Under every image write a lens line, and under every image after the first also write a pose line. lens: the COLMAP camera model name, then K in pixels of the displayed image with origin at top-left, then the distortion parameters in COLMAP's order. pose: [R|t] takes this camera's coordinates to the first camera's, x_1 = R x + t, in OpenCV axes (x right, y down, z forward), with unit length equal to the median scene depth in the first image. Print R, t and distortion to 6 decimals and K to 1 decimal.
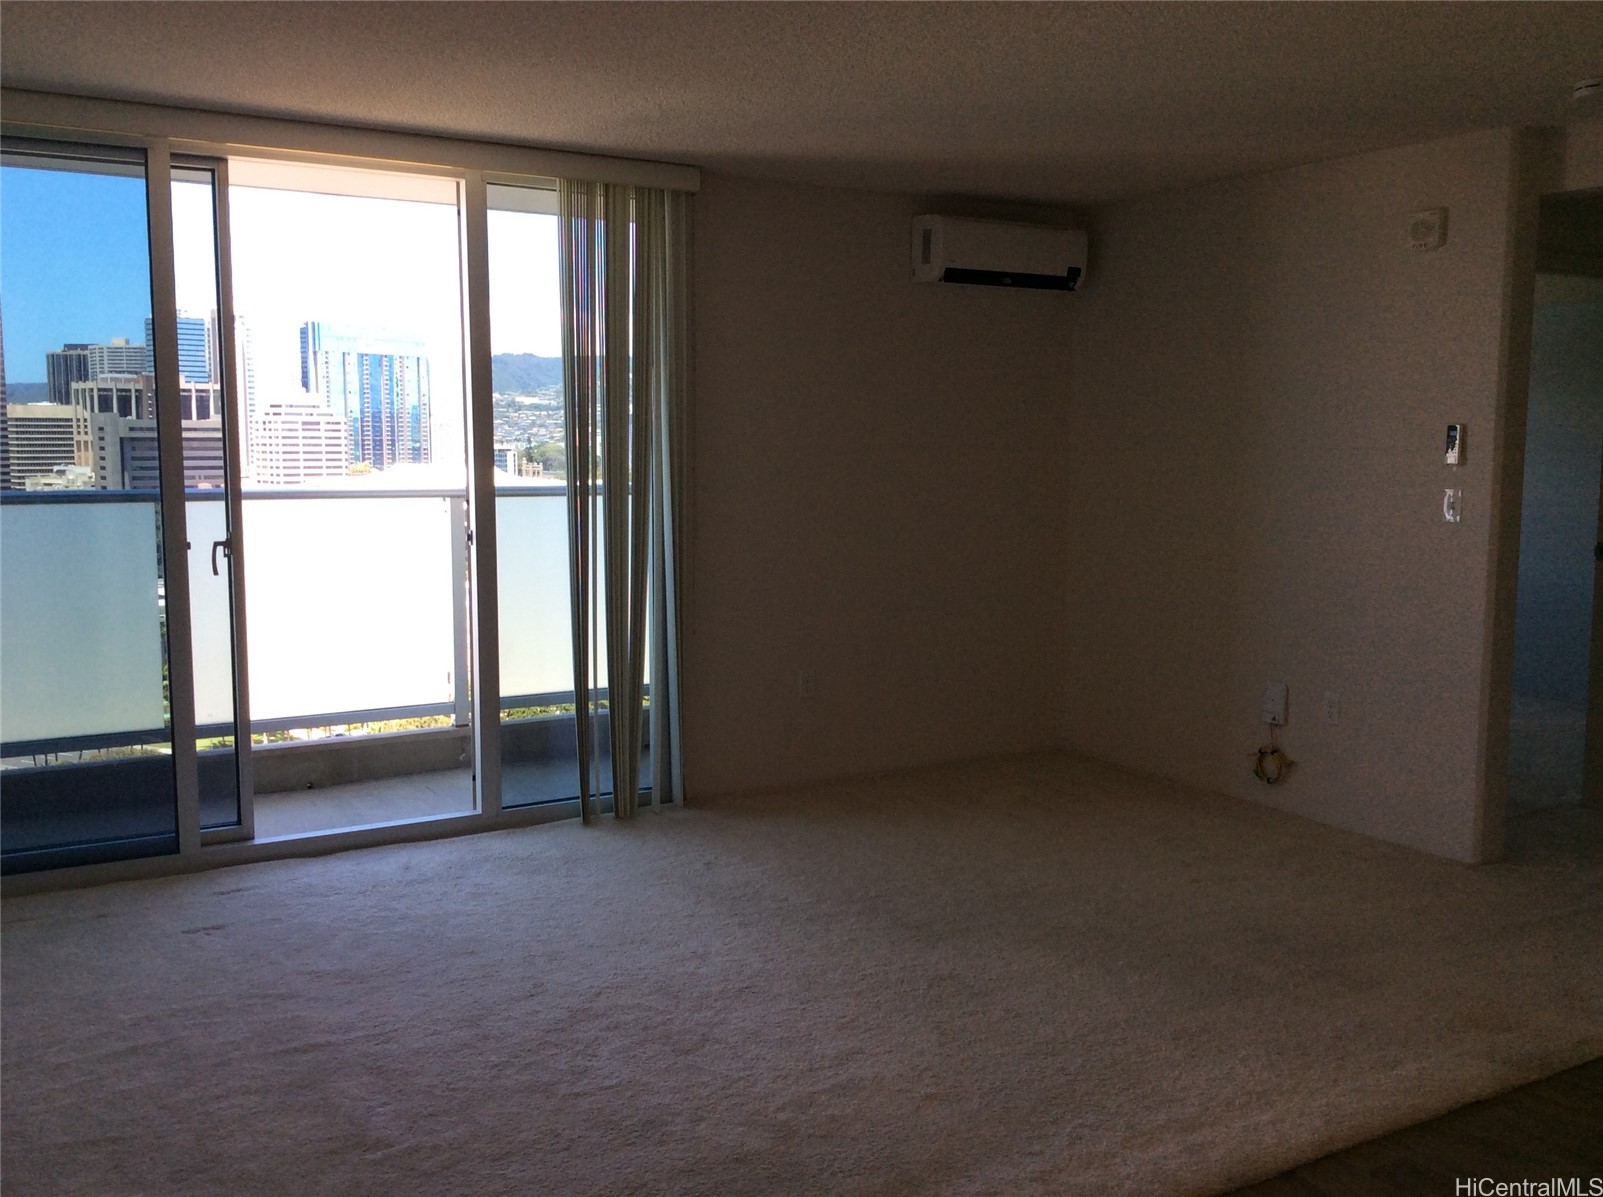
lens RADIAL K [[1460.9, 0, 801.5], [0, 1460.9, 598.5], [0, 0, 1]] dist [-0.002244, -0.006731]
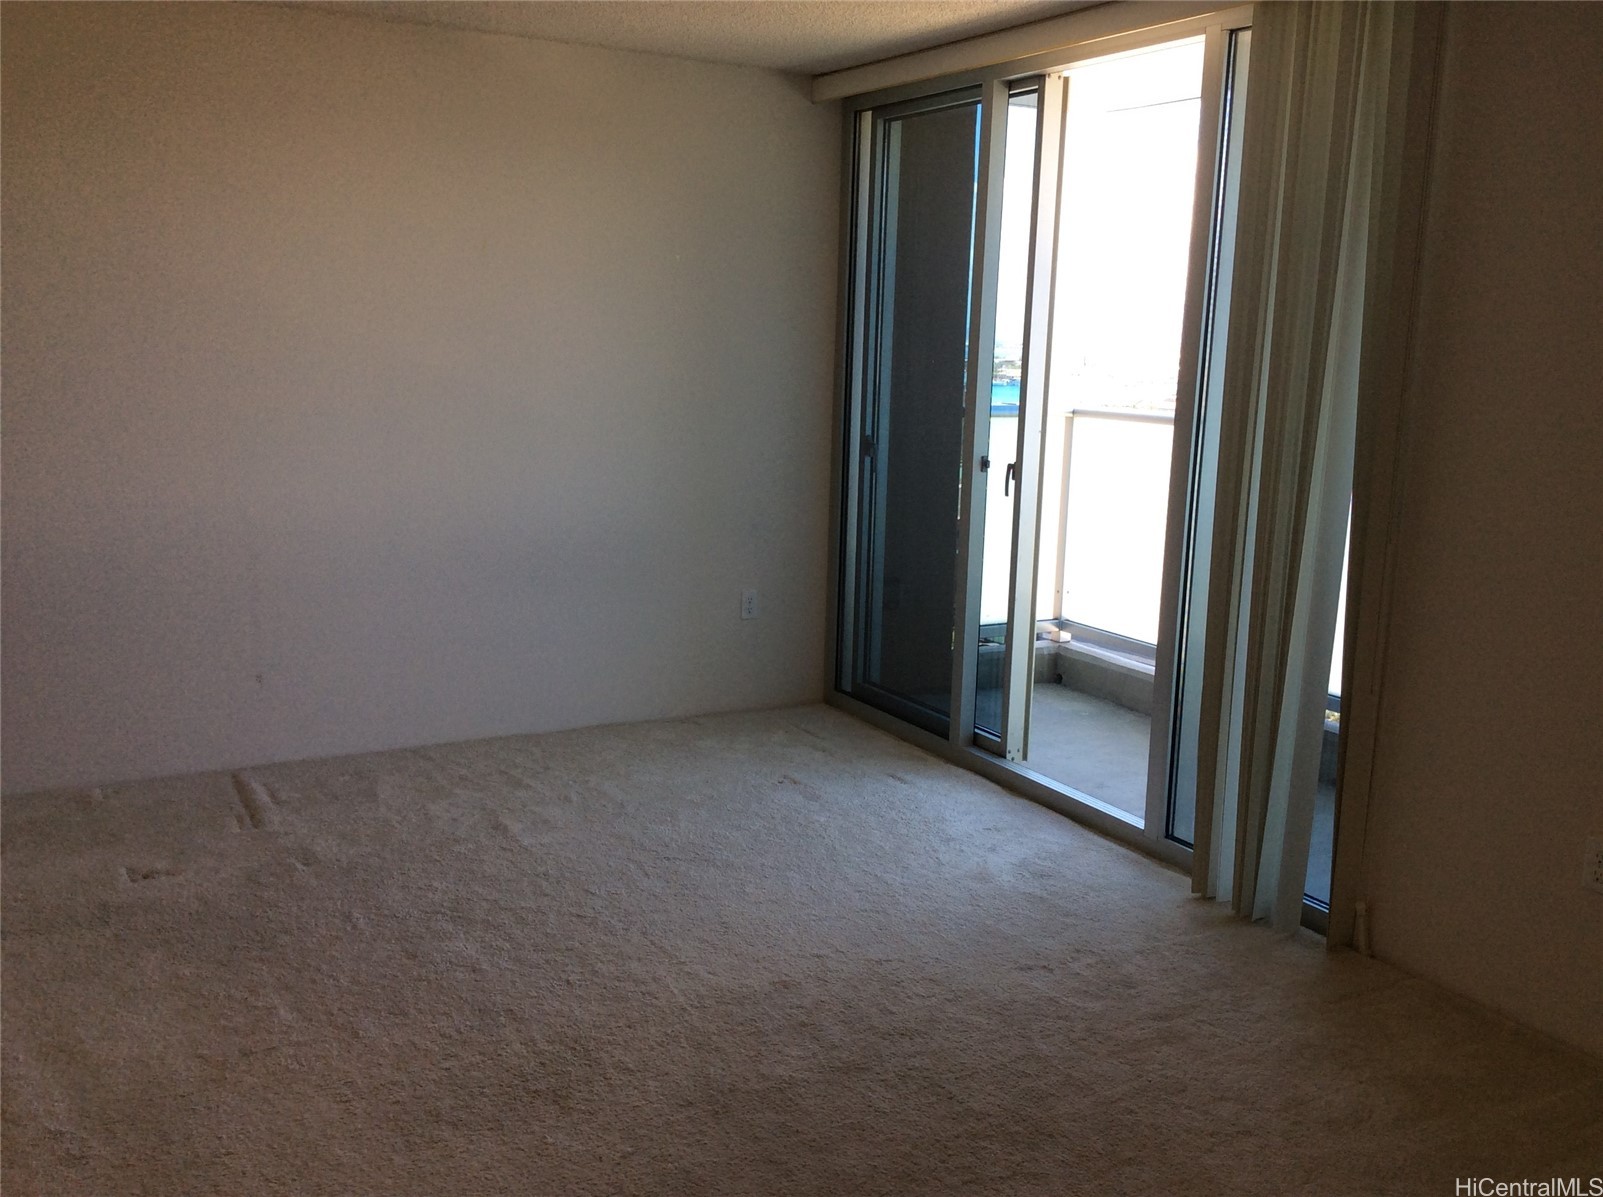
lens RADIAL K [[1460.9, 0, 801.5], [0, 1460.9, 598.5], [0, 0, 1]] dist [-0.002244, -0.006731]
pose [[-0.032112, 0.188257, -0.981595, 0.641524], [-0.127775, 0.973270, 0.190840, -0.125935], [0.991283, 0.131551, -0.007200, 0.892119]]
